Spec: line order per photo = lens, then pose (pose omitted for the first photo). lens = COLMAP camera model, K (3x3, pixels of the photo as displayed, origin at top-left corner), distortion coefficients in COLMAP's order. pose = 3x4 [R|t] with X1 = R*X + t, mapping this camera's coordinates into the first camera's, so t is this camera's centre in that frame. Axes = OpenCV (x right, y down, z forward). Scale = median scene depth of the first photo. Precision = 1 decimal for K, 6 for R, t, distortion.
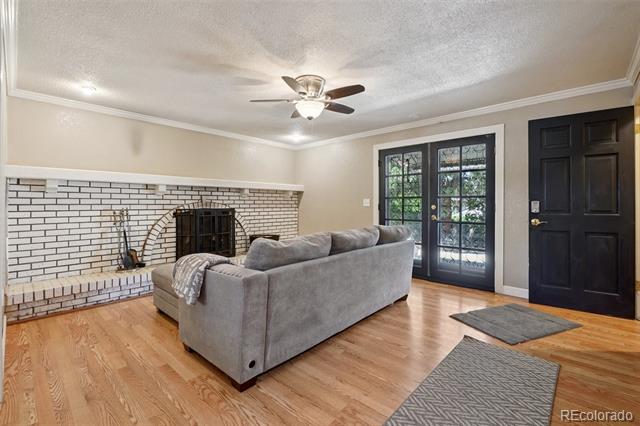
lens RADIAL K [[281.2, 0, 319.4], [0, 281.2, 204.2], [0, 0, 1]] dist [-0.001596, -0.001926]
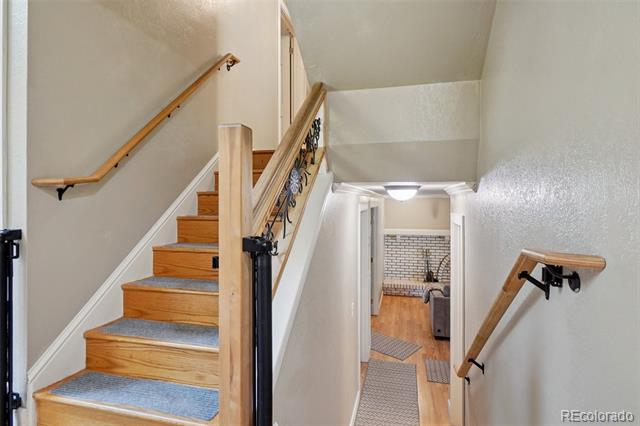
lens RADIAL K [[341.0, 0, 318.0], [0, 341.0, 208.5], [0, 0, 1]] dist [-0.002512, -0.001434]
pose [[0.471174, 0.019007, -0.881836, 0.901149], [0.005661, 0.999682, 0.024572, -0.295480], [0.882022, -0.016570, 0.470916, -0.664341]]
